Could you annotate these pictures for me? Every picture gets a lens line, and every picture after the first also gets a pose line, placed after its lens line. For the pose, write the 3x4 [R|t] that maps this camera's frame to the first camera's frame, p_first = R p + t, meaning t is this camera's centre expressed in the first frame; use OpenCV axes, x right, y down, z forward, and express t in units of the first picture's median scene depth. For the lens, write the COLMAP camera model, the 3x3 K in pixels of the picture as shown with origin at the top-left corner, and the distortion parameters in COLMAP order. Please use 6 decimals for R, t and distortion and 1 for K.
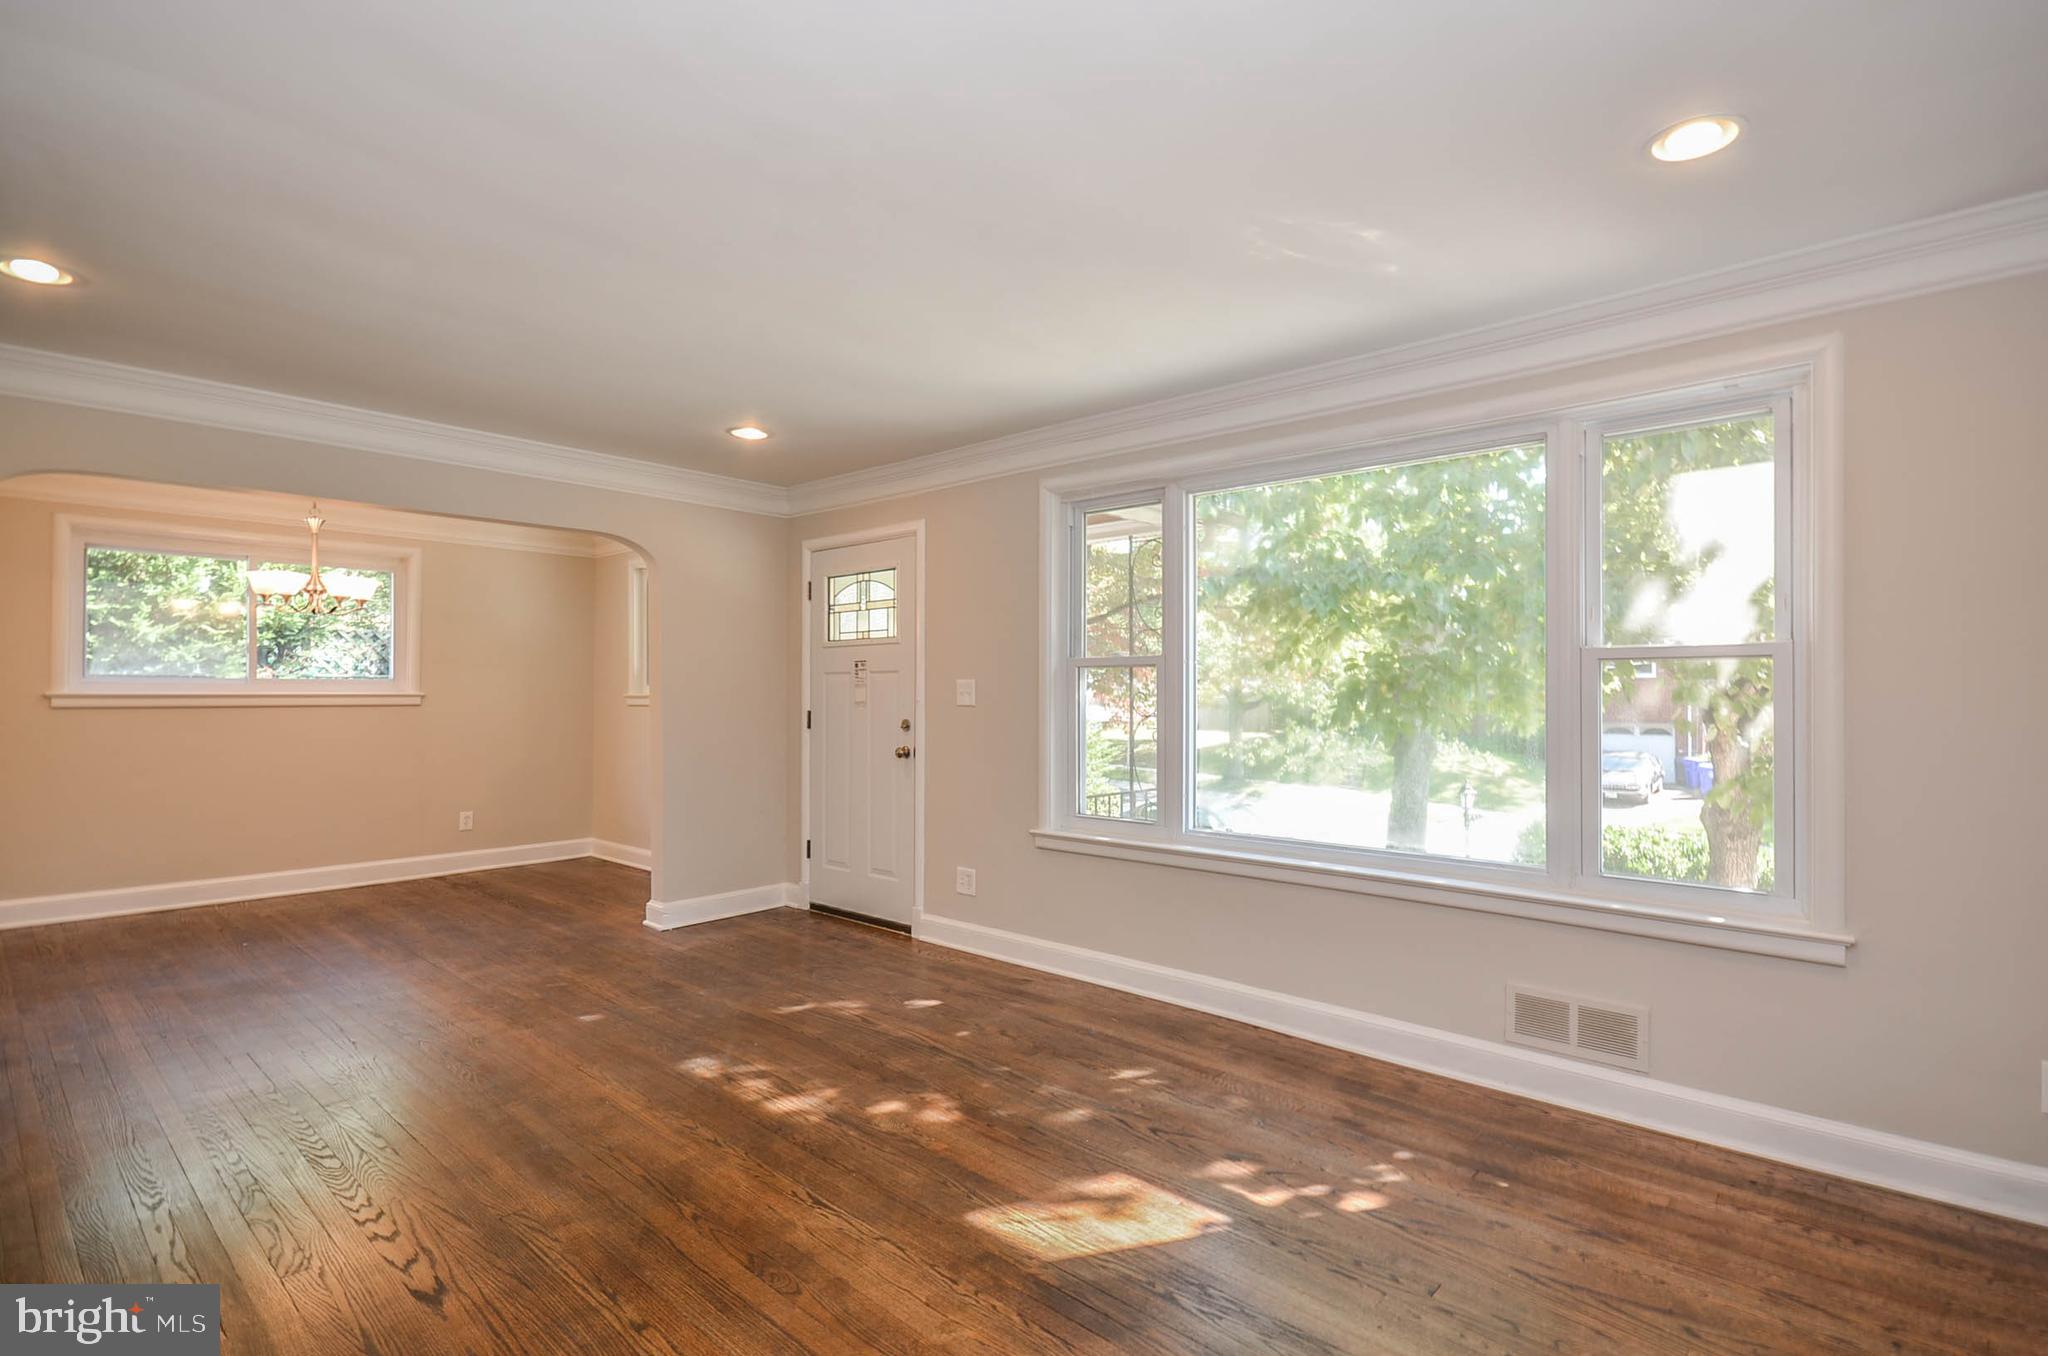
lens RADIAL K [[976.8, 0, 1042.1], [0, 976.8, 677.7], [0, 0, 1]] dist [0.005389, 0.000560]
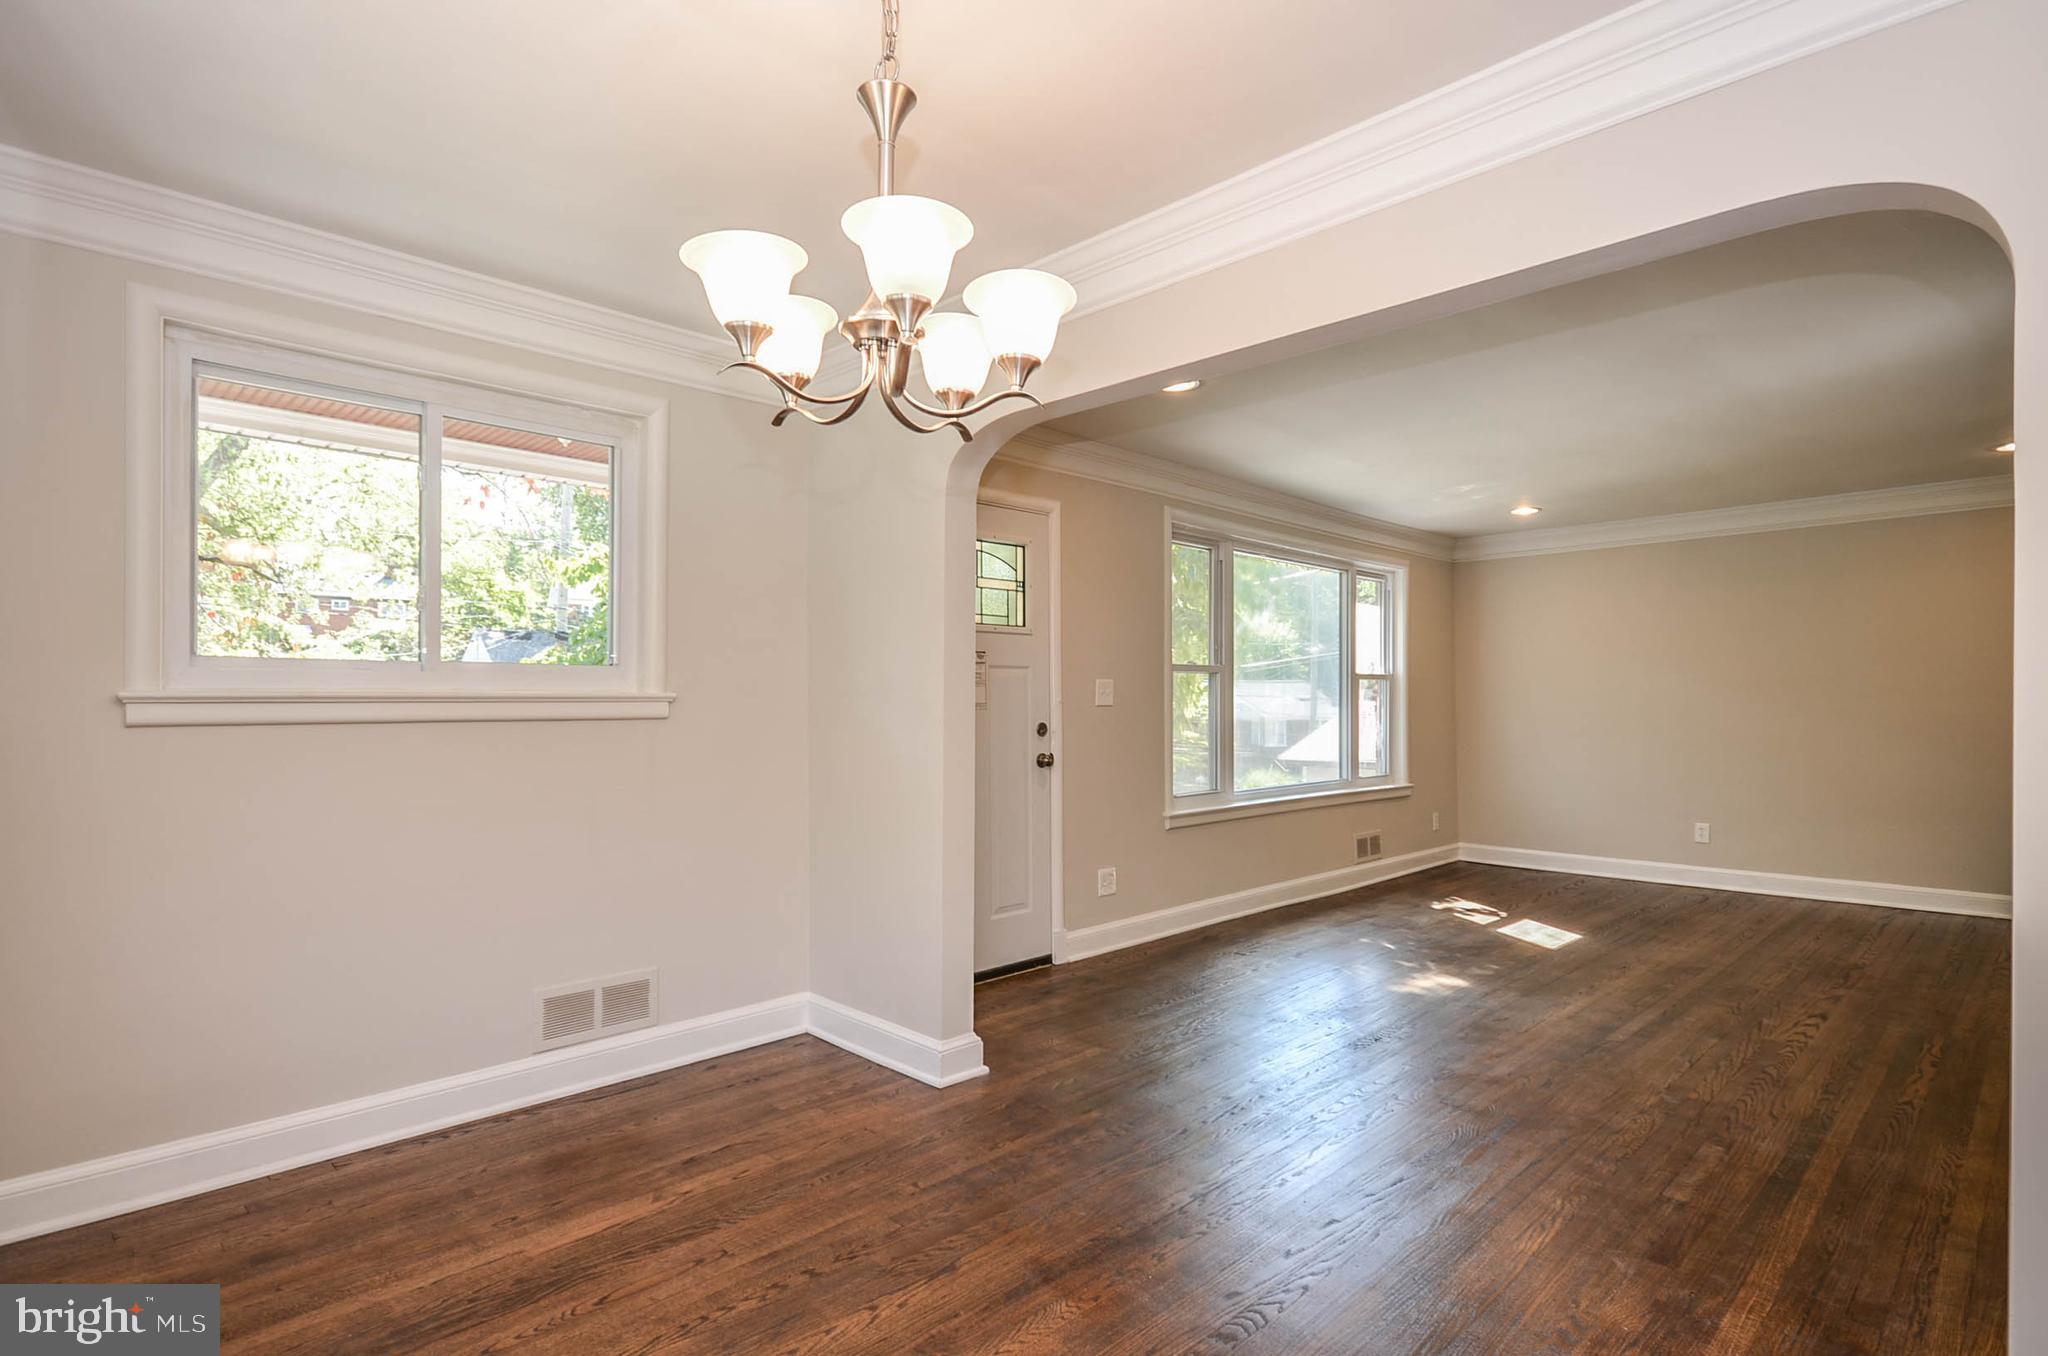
lens RADIAL K [[1015.4, 0, 1066.7], [0, 1015.4, 695.2], [0, 0, 1]] dist [0.019394, 0.000114]
pose [[0.044384, 0.004181, 0.999006, -1.490541], [-0.016175, 0.999863, -0.003466, 0.028374], [-0.998884, -0.016005, 0.044445, 1.328558]]
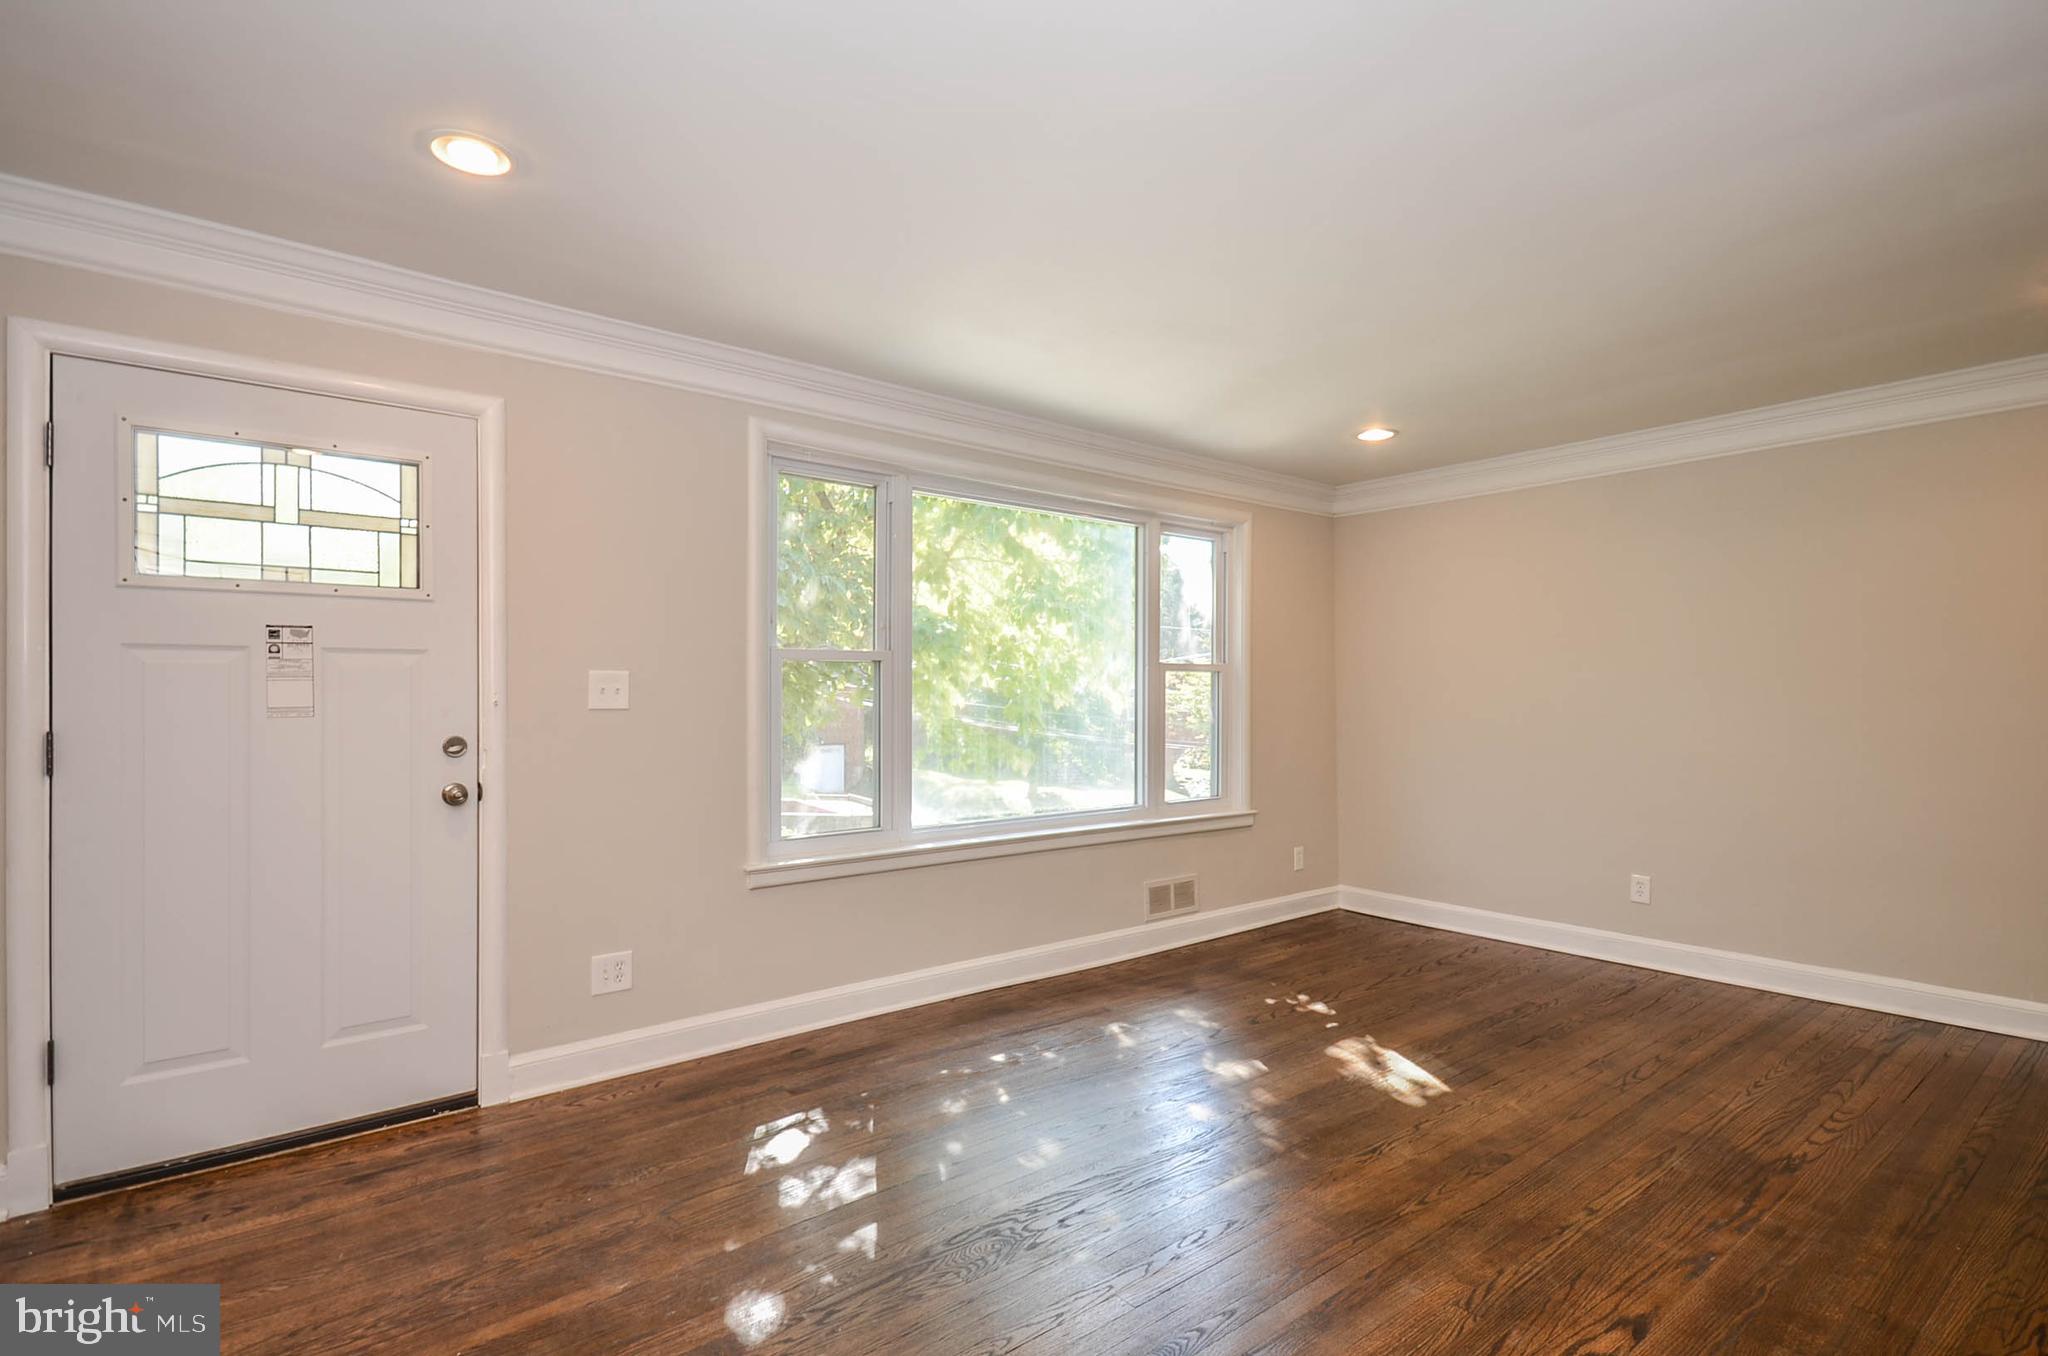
lens RADIAL K [[998.9, 0, 1052.1], [0, 998.9, 681.3], [0, 0, 1]] dist [0.005546, 0.000480]
pose [[0.144875, 0.010258, 0.989397, -0.947251], [-0.017853, 0.999811, -0.007751, 0.011932], [-0.989289, -0.016540, 0.145031, 0.807889]]
